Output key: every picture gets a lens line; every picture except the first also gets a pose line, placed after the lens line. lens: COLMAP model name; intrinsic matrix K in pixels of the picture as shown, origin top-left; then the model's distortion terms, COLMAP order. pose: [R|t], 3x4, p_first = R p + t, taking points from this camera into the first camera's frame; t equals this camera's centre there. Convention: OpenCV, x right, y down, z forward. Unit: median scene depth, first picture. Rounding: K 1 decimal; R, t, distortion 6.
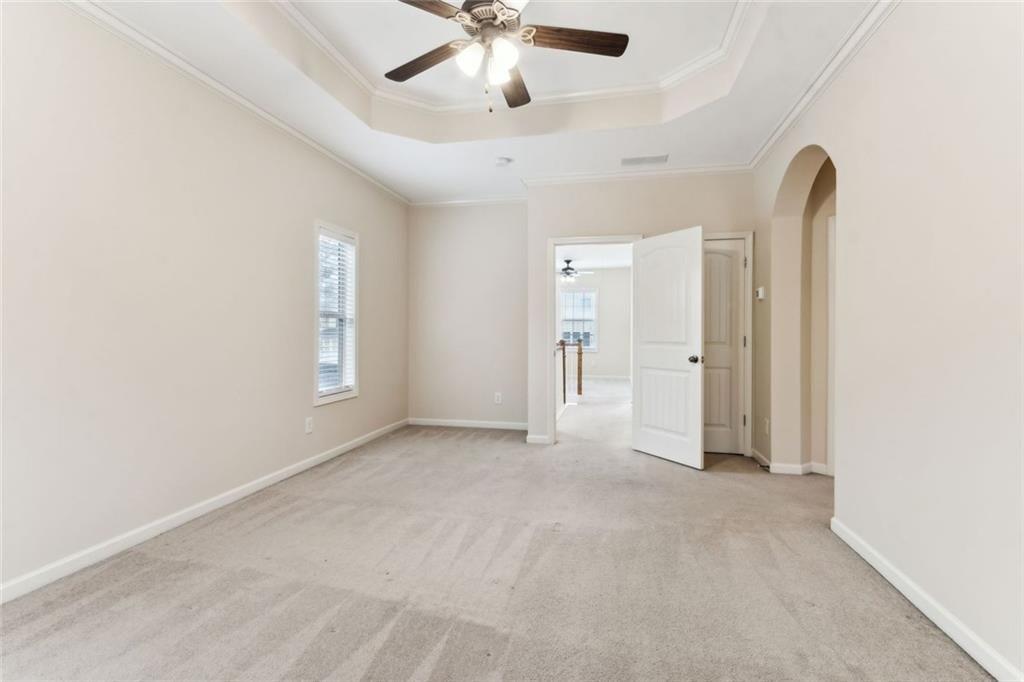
lens RADIAL K [[481.5, 0, 508.2], [0, 481.5, 332.2], [0, 0, 1]] dist [0.000755, -0.000161]
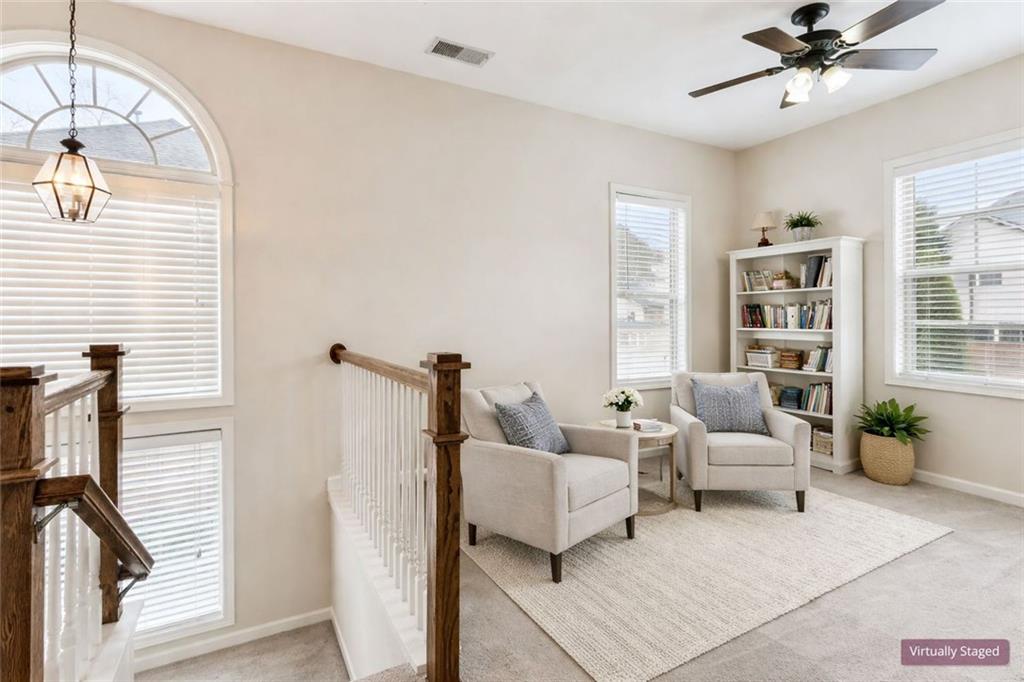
lens RADIAL K [[480.0, 0, 512.8], [0, 480.0, 310.1], [0, 0, 1]] dist [0.001156, 0.000200]
pose [[0.680295, -0.005094, -0.732921, 0.374545], [-0.007210, 0.999881, -0.013641, 0.015576], [0.732903, 0.014564, 0.680177, 0.974042]]
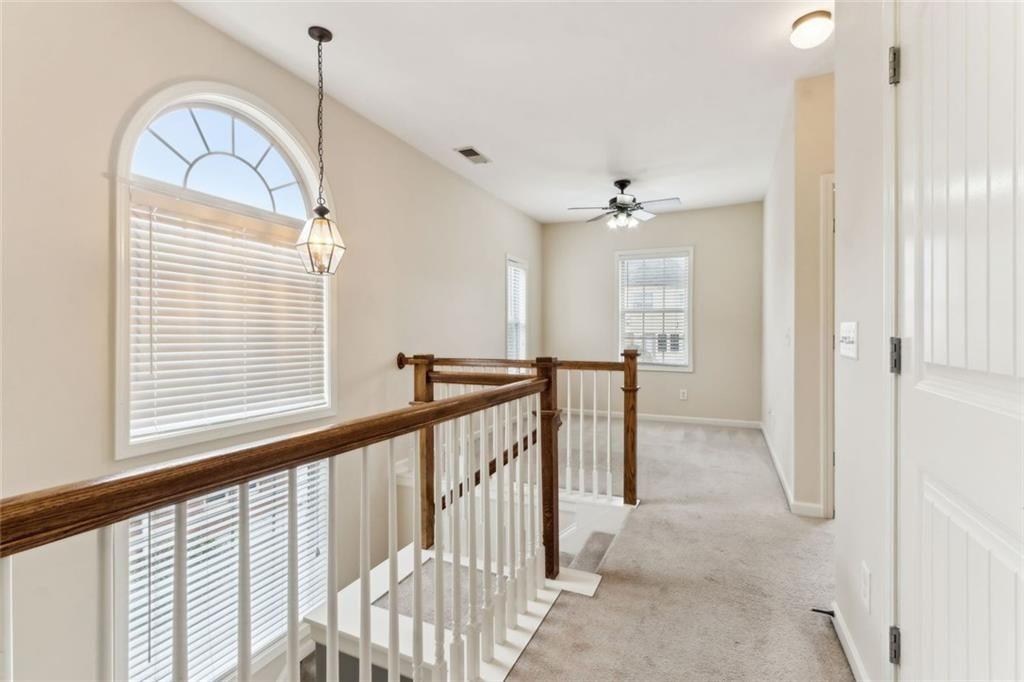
lens RADIAL K [[481.5, 0, 508.2], [0, 481.5, 332.2], [0, 0, 1]] dist [0.000755, -0.000161]
pose [[0.980681, -0.004730, -0.195559, 0.105150], [0.003128, 0.999959, -0.008501, 0.002469], [0.195591, 0.007726, 0.980655, 0.509427]]
